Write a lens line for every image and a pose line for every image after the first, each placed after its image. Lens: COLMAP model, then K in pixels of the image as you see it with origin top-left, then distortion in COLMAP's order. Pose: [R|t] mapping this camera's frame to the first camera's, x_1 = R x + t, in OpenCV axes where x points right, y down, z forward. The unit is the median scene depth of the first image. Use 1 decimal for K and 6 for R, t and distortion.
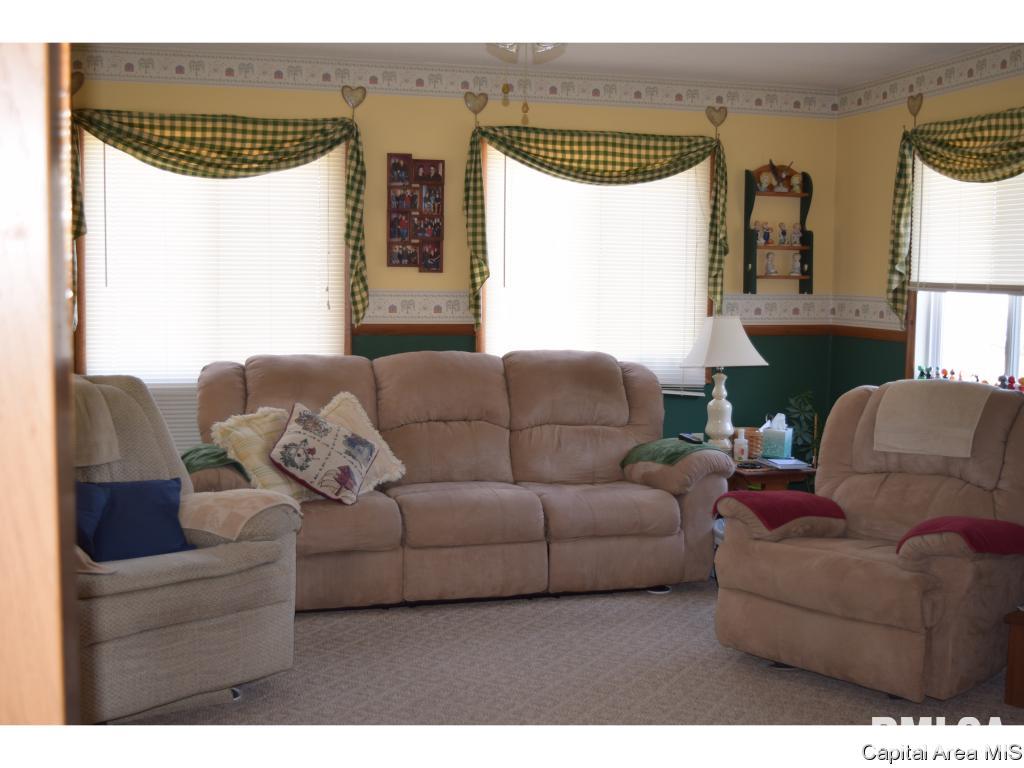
lens RADIAL K [[1141.5, 0, 517.1], [0, 1141.5, 380.6], [0, 0, 1]] dist [-0.065359, 0.019639]
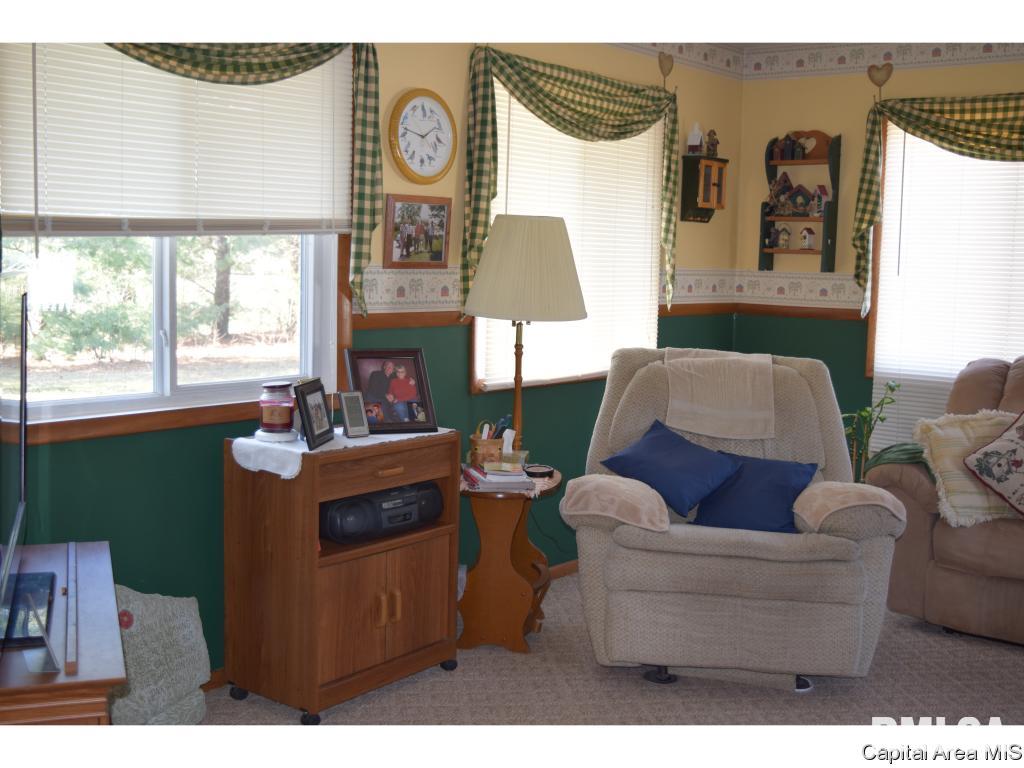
lens RADIAL K [[1141.5, 0, 517.1], [0, 1141.5, 380.6], [0, 0, 1]] dist [-0.065359, 0.019639]
pose [[0.584631, 0.090765, -0.806206, 0.297793], [-0.088371, 0.994934, 0.047929, -0.010062], [0.806472, 0.043225, 0.589690, 0.163313]]
